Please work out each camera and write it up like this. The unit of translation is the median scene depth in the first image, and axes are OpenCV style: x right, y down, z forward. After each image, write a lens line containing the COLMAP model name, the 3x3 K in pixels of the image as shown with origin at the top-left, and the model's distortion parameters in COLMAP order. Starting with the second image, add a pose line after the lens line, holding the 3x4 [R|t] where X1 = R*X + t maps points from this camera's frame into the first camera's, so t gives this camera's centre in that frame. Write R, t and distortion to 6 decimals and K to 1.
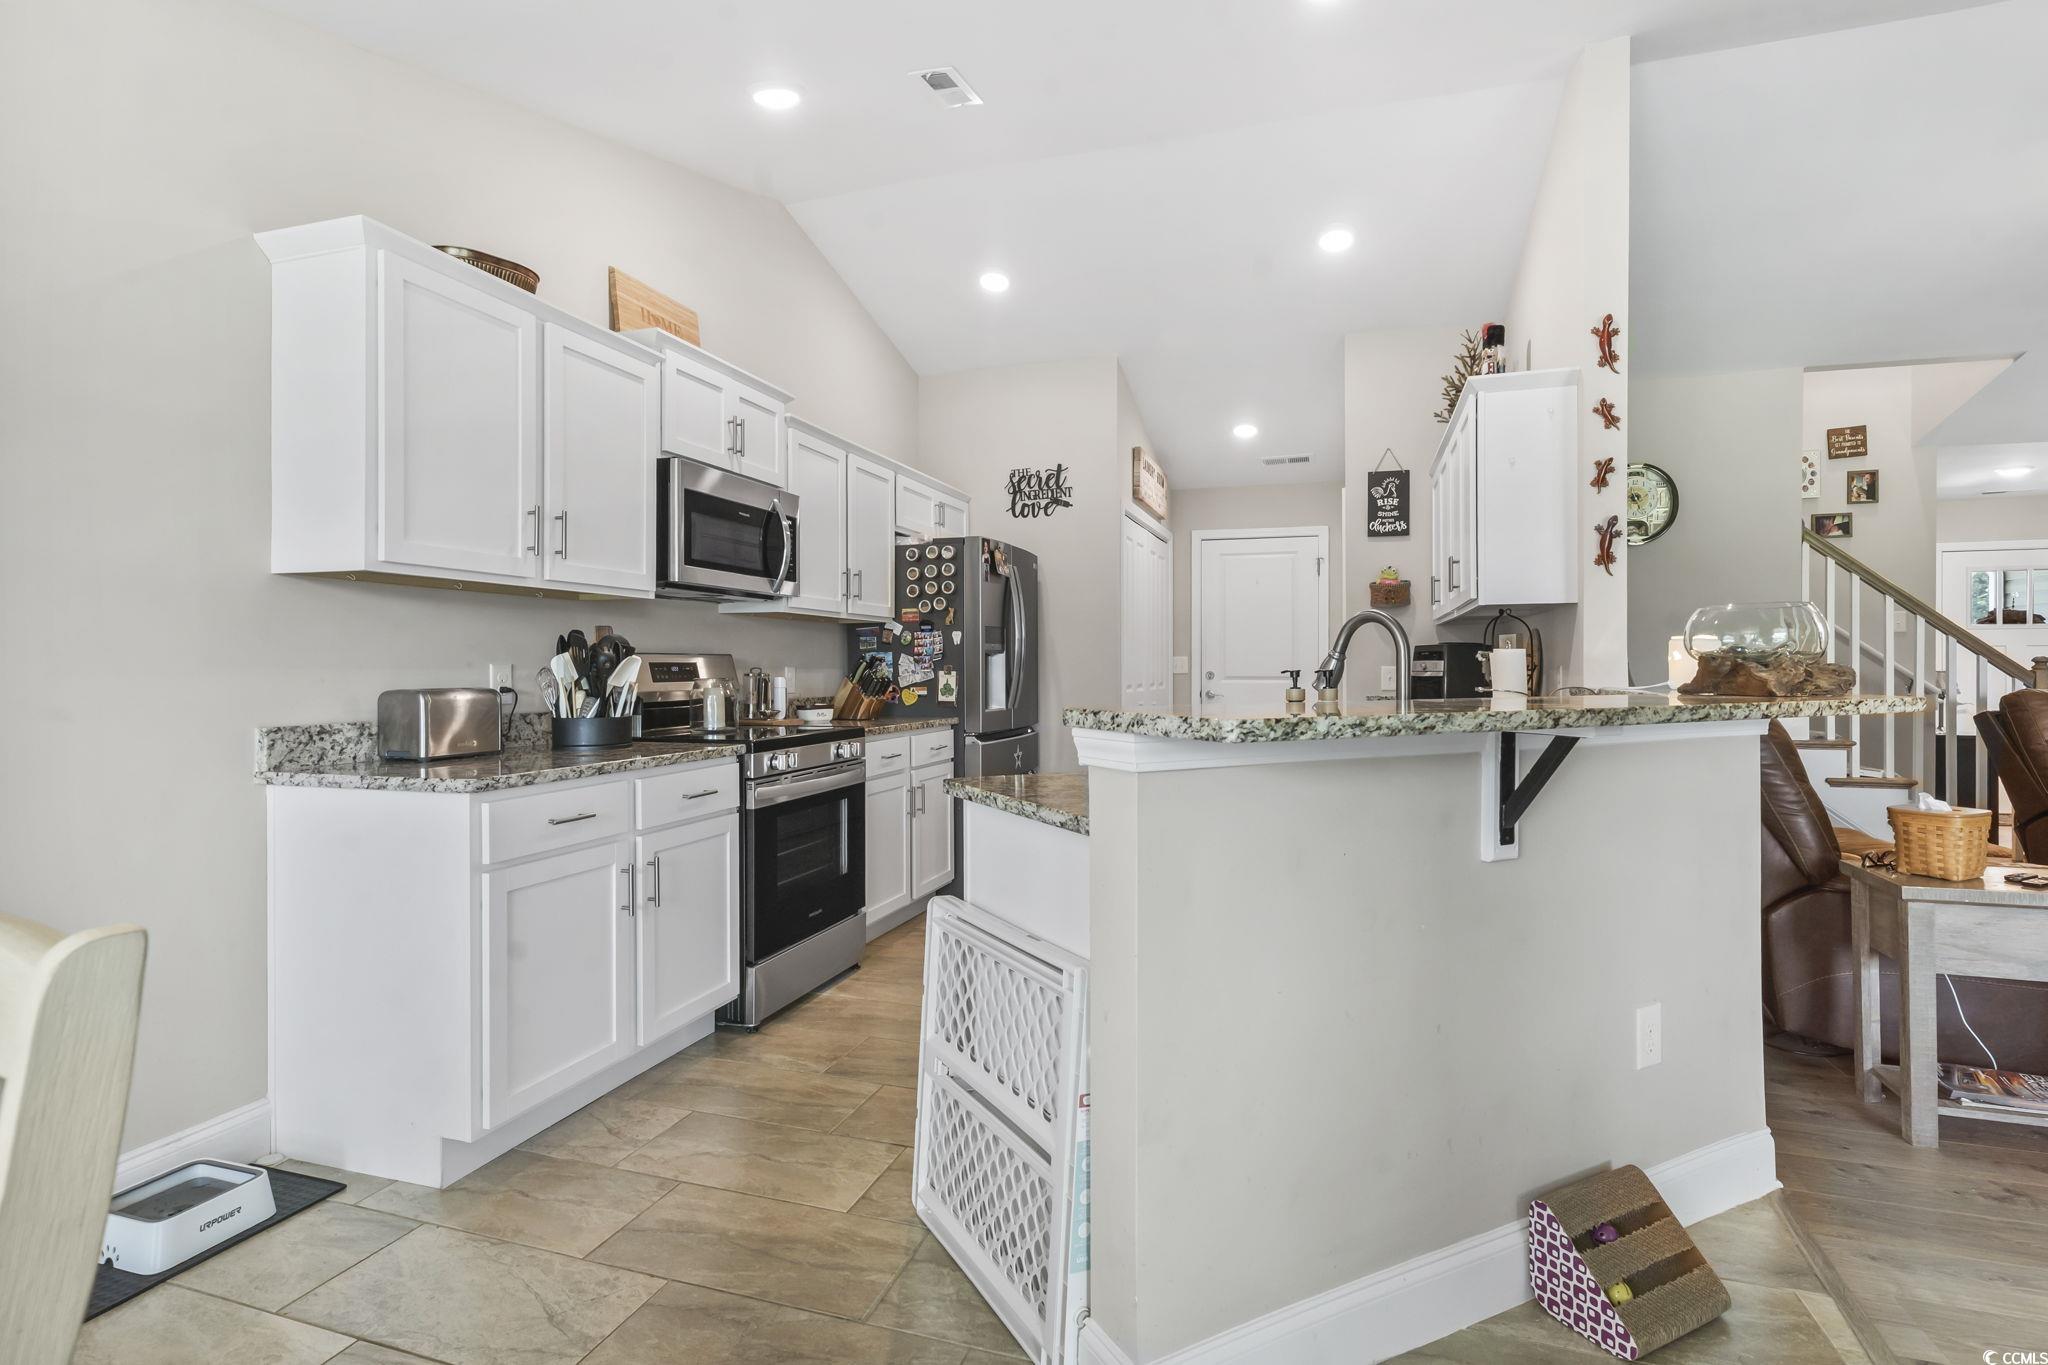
lens RADIAL K [[978.5, 0, 1025.5], [0, 978.5, 666.9], [0, 0, 1]] dist [0.002498, 0.000462]
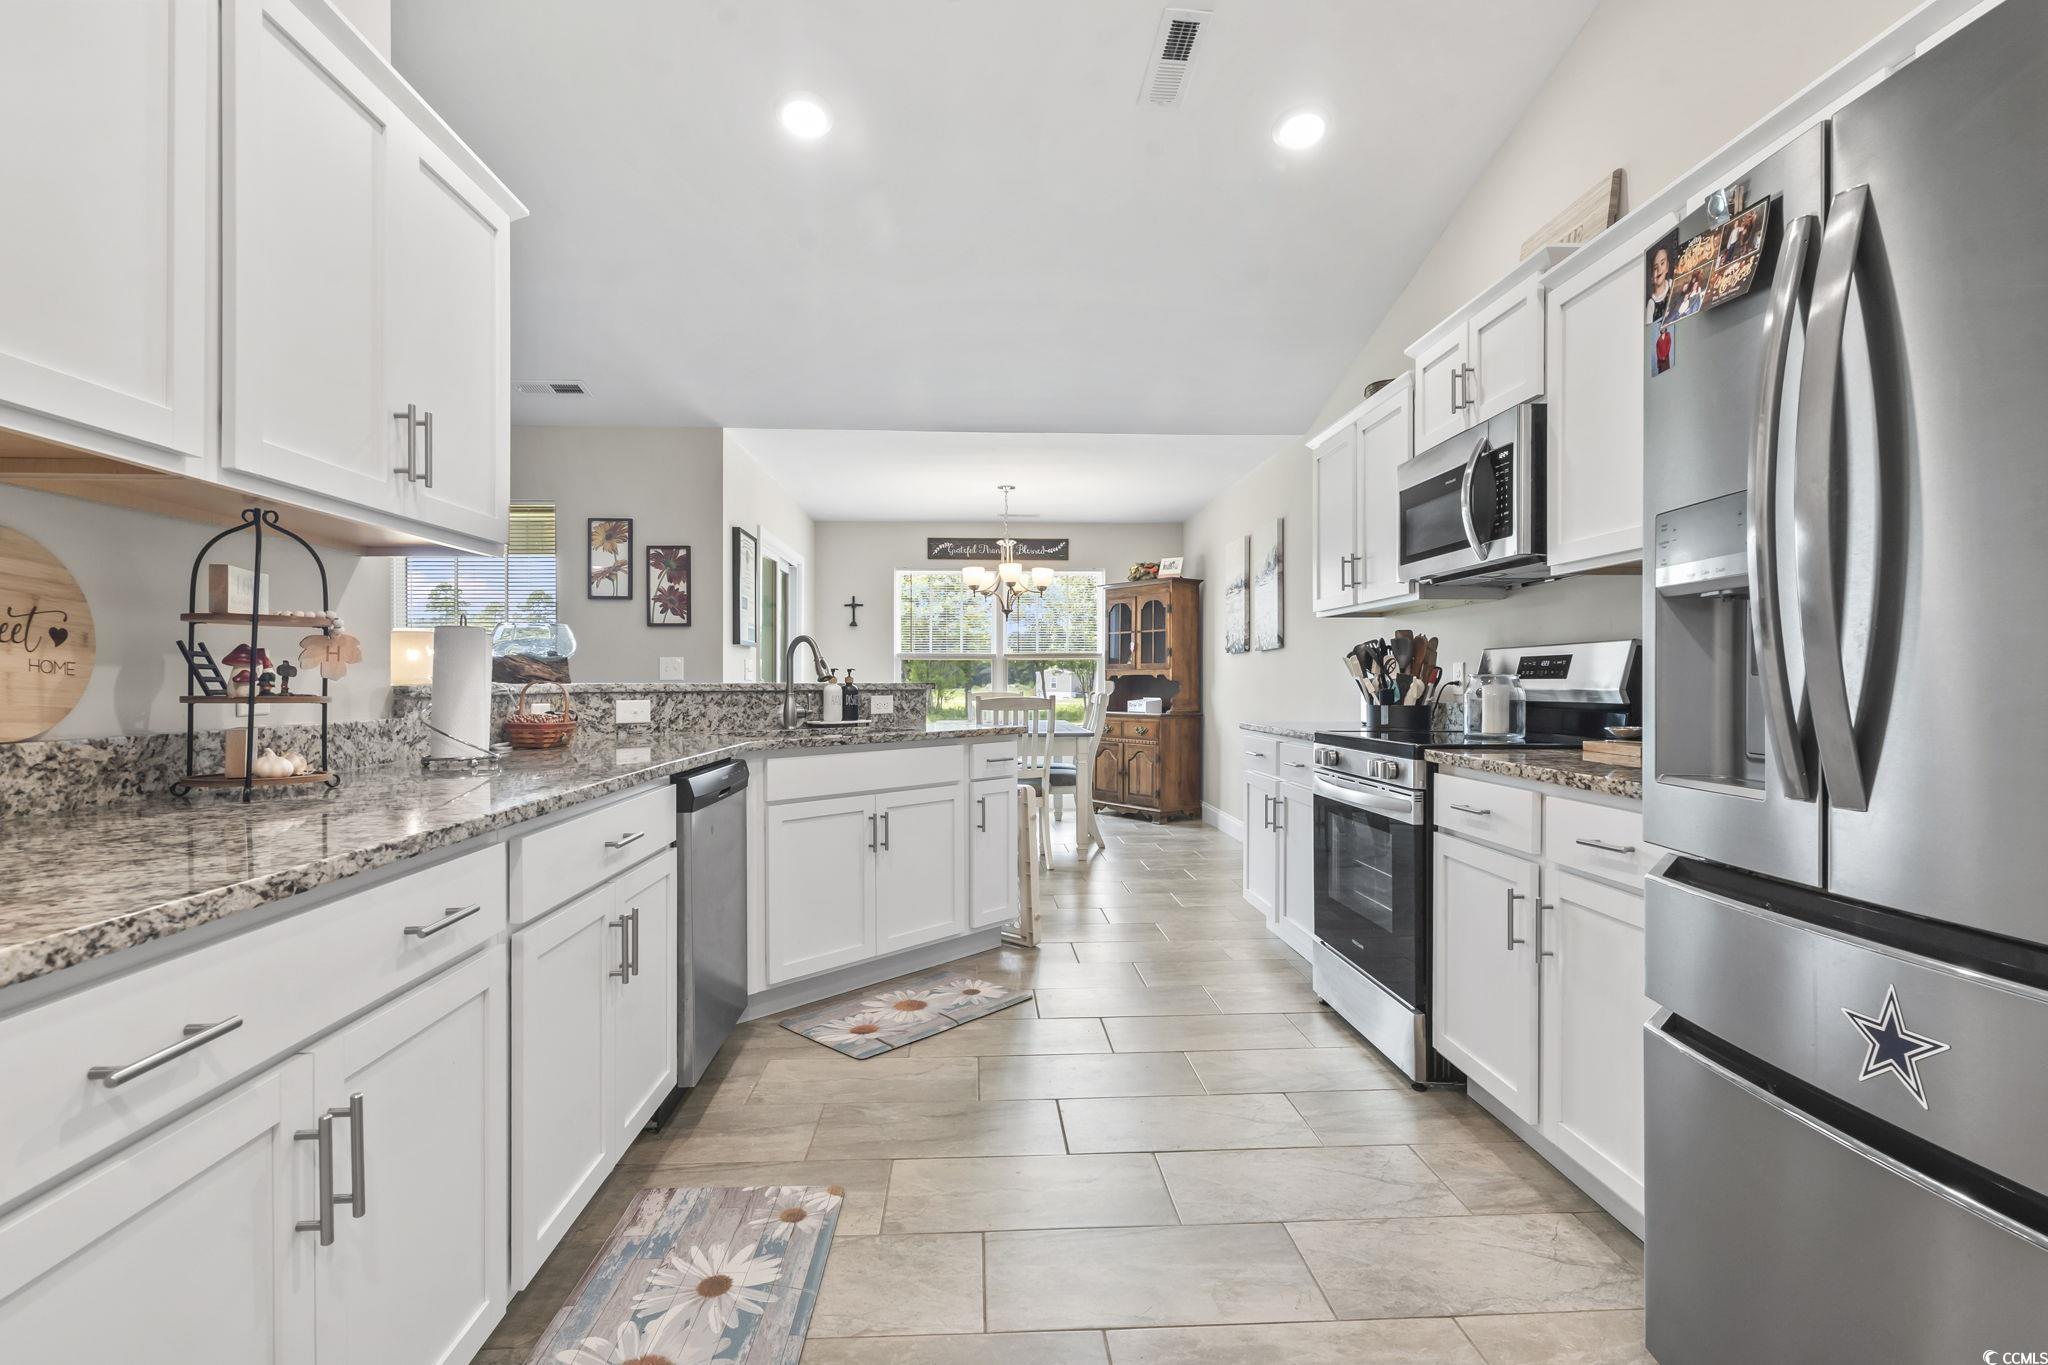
lens RADIAL K [[972.4, 0, 1020.5], [0, 972.4, 682.9], [0, 0, 1]] dist [0.000522, -0.000395]
pose [[-0.932796, 0.002366, -0.360398, 0.255112], [0.001859, 0.999997, 0.001754, 0.011830], [0.360401, 0.000966, -0.932797, 1.153452]]
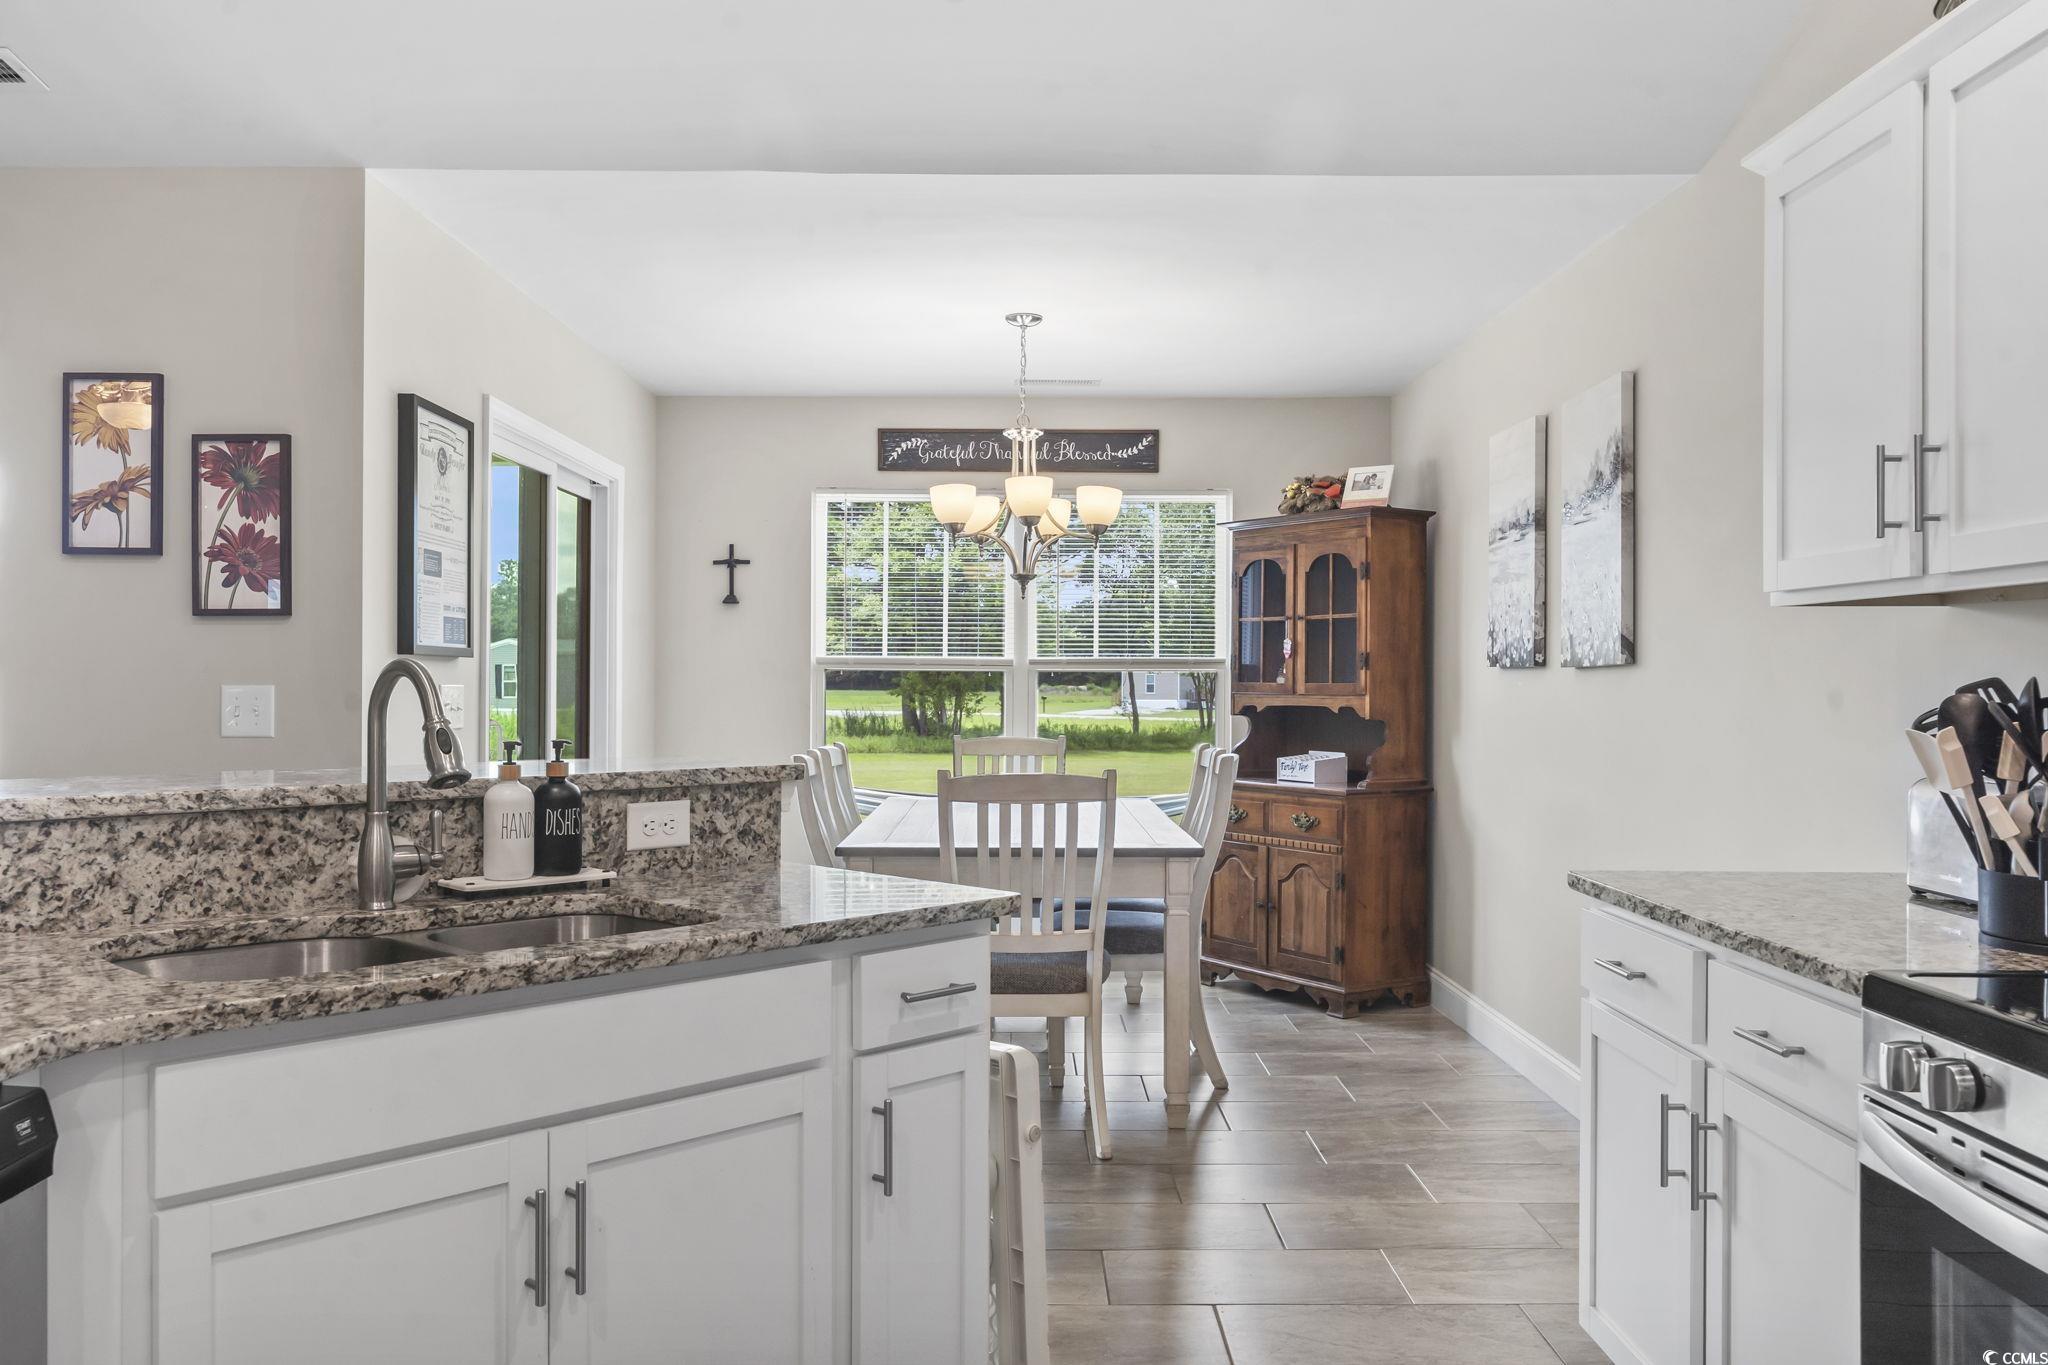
lens RADIAL K [[1590.3, 0, 1014.8], [0, 1590.3, 675.5], [0, 0, 1]] dist [0.000609, 0.001587]
pose [[-0.950069, -0.003489, -0.312019, 0.119383], [-0.002957, 0.999993, -0.002178, -0.018224], [0.312025, -0.001147, -0.950073, 0.884490]]
